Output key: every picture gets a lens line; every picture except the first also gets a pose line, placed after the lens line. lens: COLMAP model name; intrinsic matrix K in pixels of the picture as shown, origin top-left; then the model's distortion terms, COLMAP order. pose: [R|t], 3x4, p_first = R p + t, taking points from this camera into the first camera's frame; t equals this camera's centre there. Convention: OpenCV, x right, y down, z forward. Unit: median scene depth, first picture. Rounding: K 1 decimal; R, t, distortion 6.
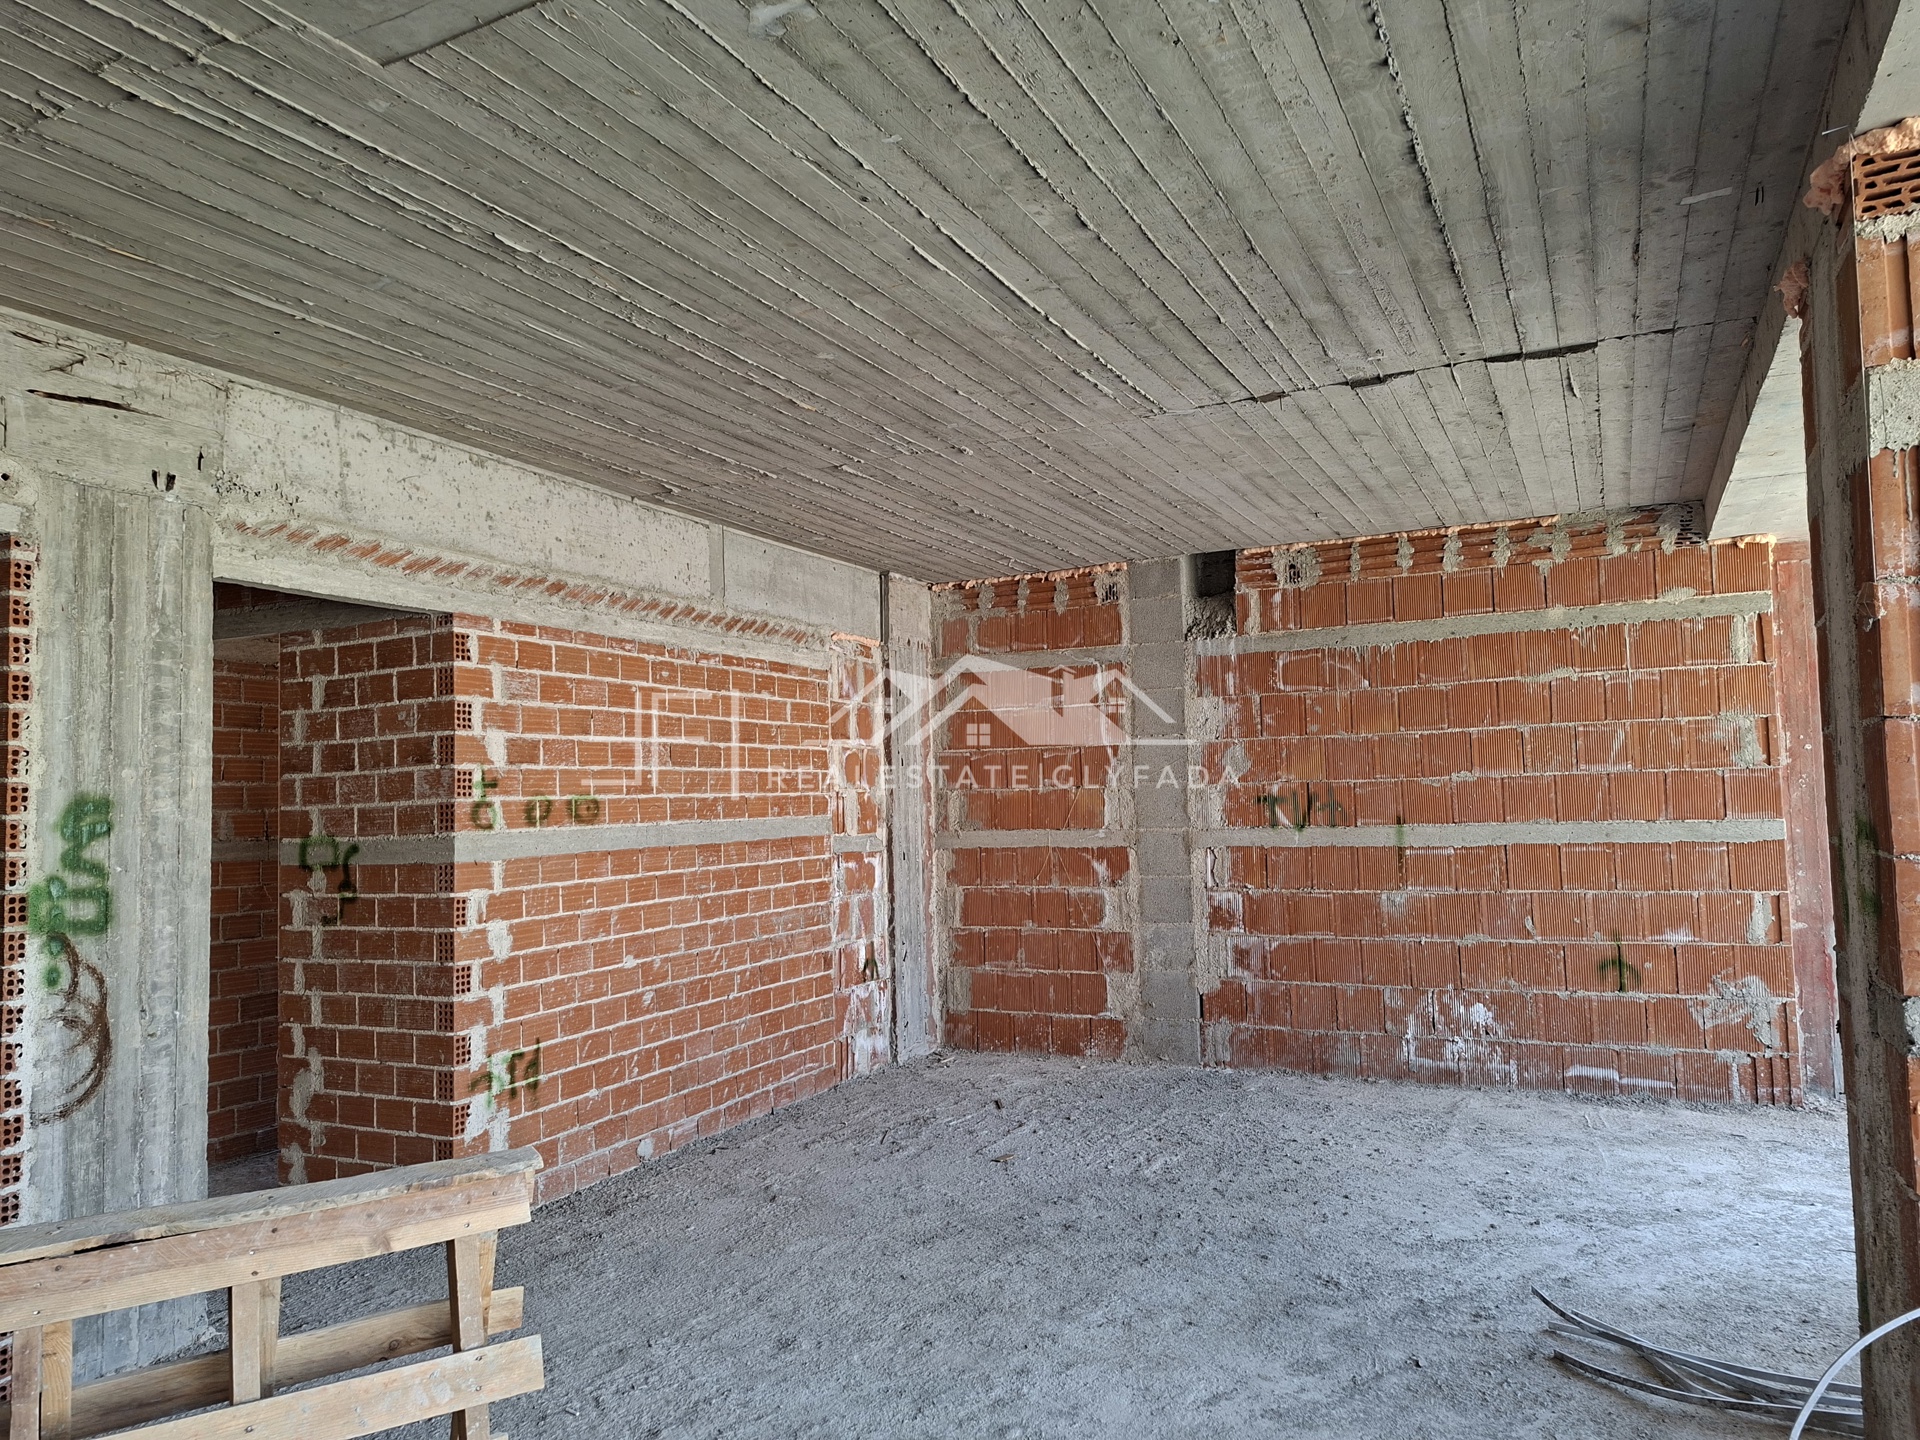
lens RADIAL K [[1328.4, 0, 954.5], [0, 1328.4, 725.5], [0, 0, 1]] dist [0.096528, -0.110087]
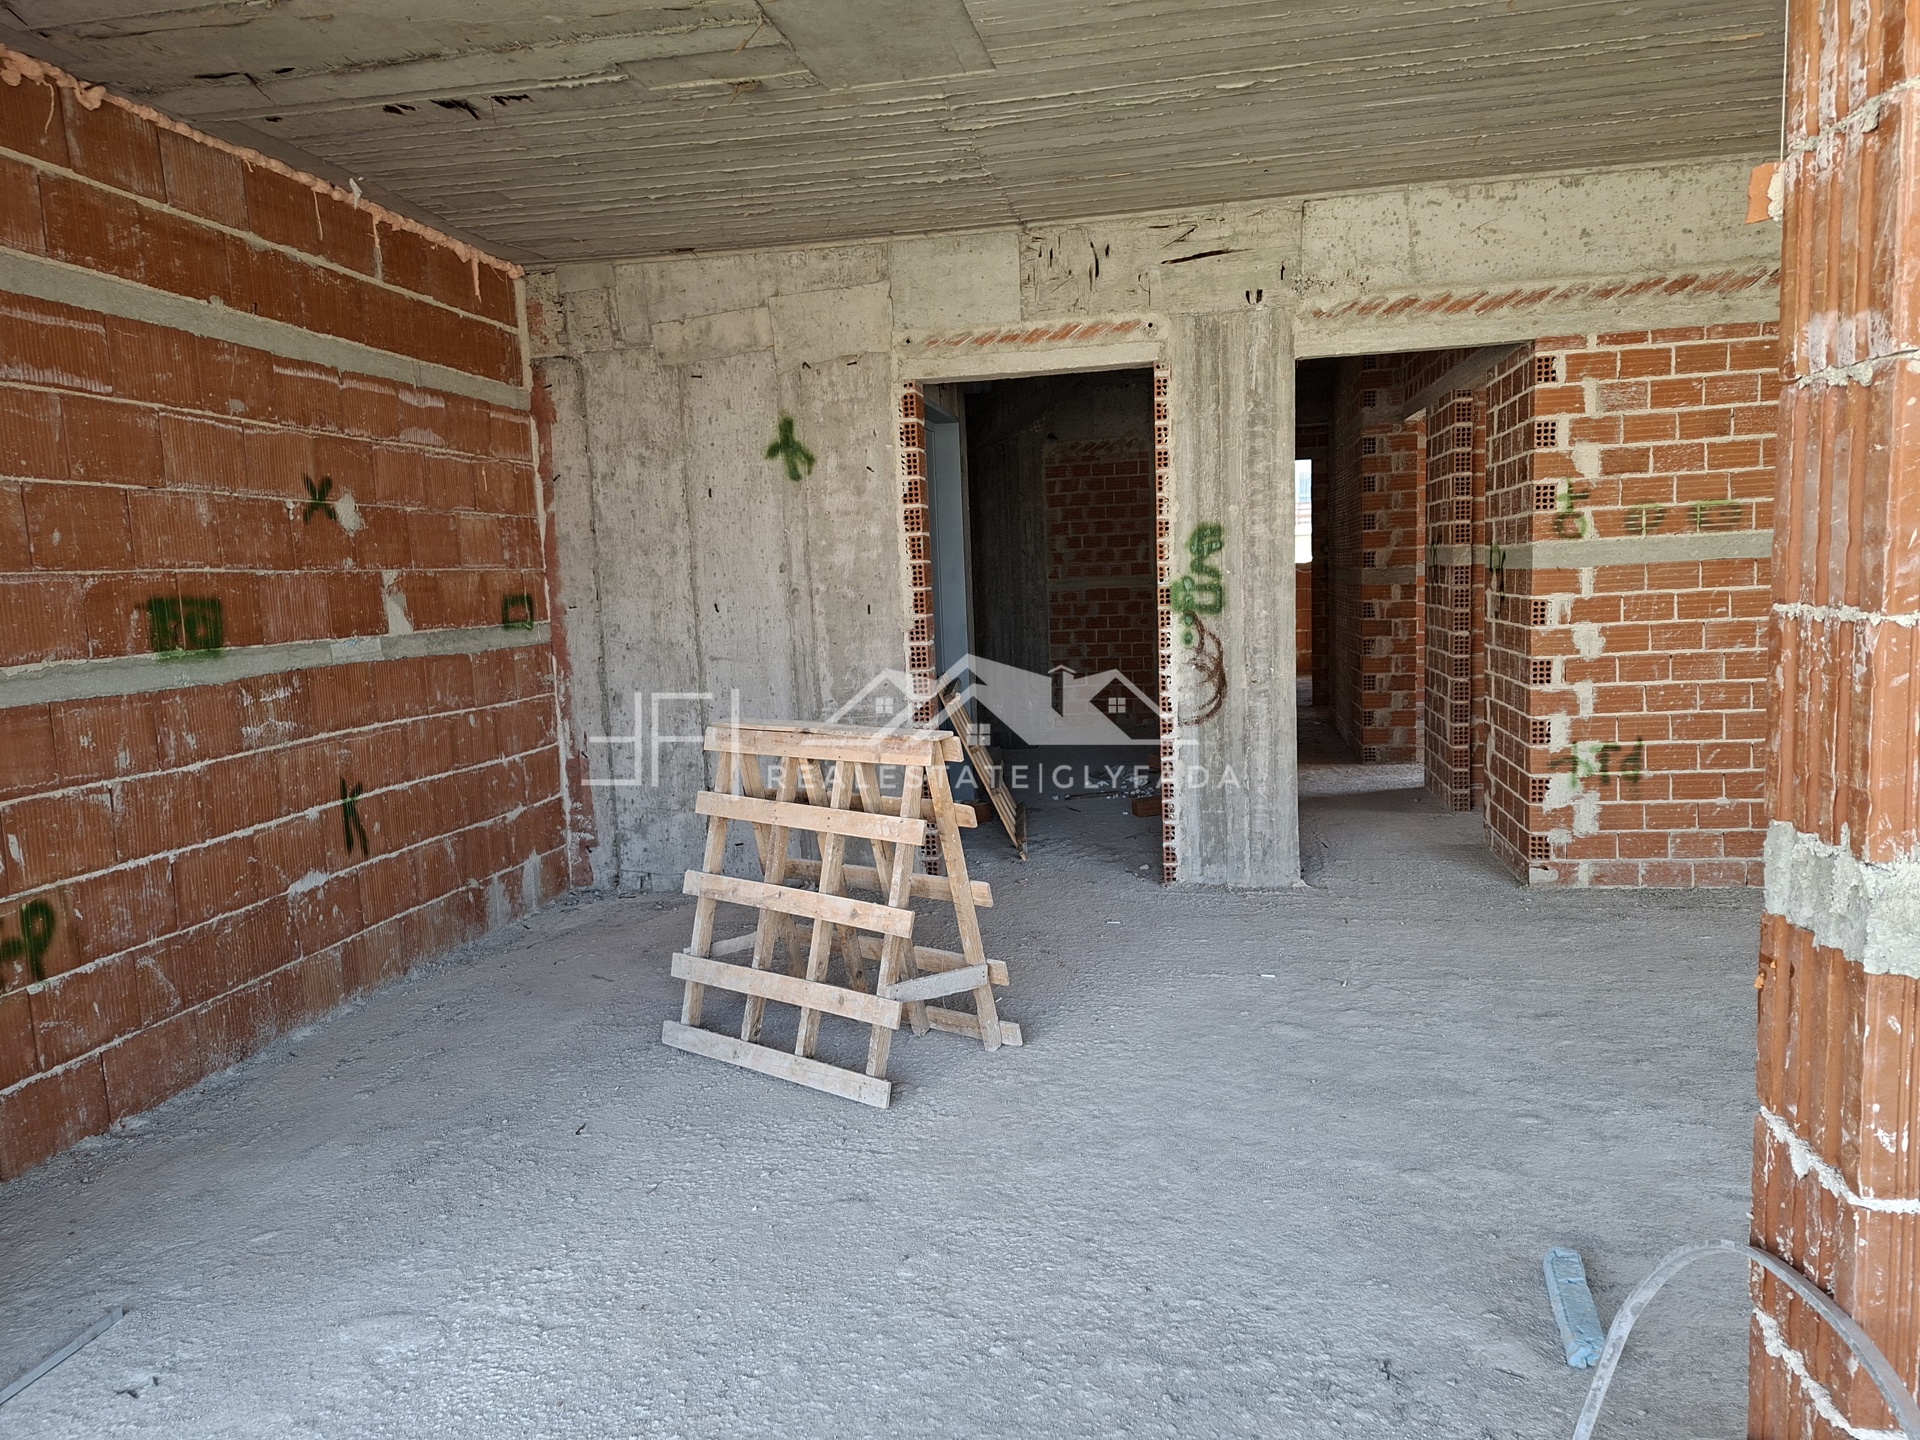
lens RADIAL K [[1328.4, 0, 937.5], [0, 1328.4, 735.7], [0, 0, 1]] dist [0.096528, -0.110087]
pose [[0.263721, 0.135188, -0.955079, 0.554774], [0.093385, 0.981901, 0.164771, 0.005687], [0.960068, -0.132644, 0.246324, 0.207102]]
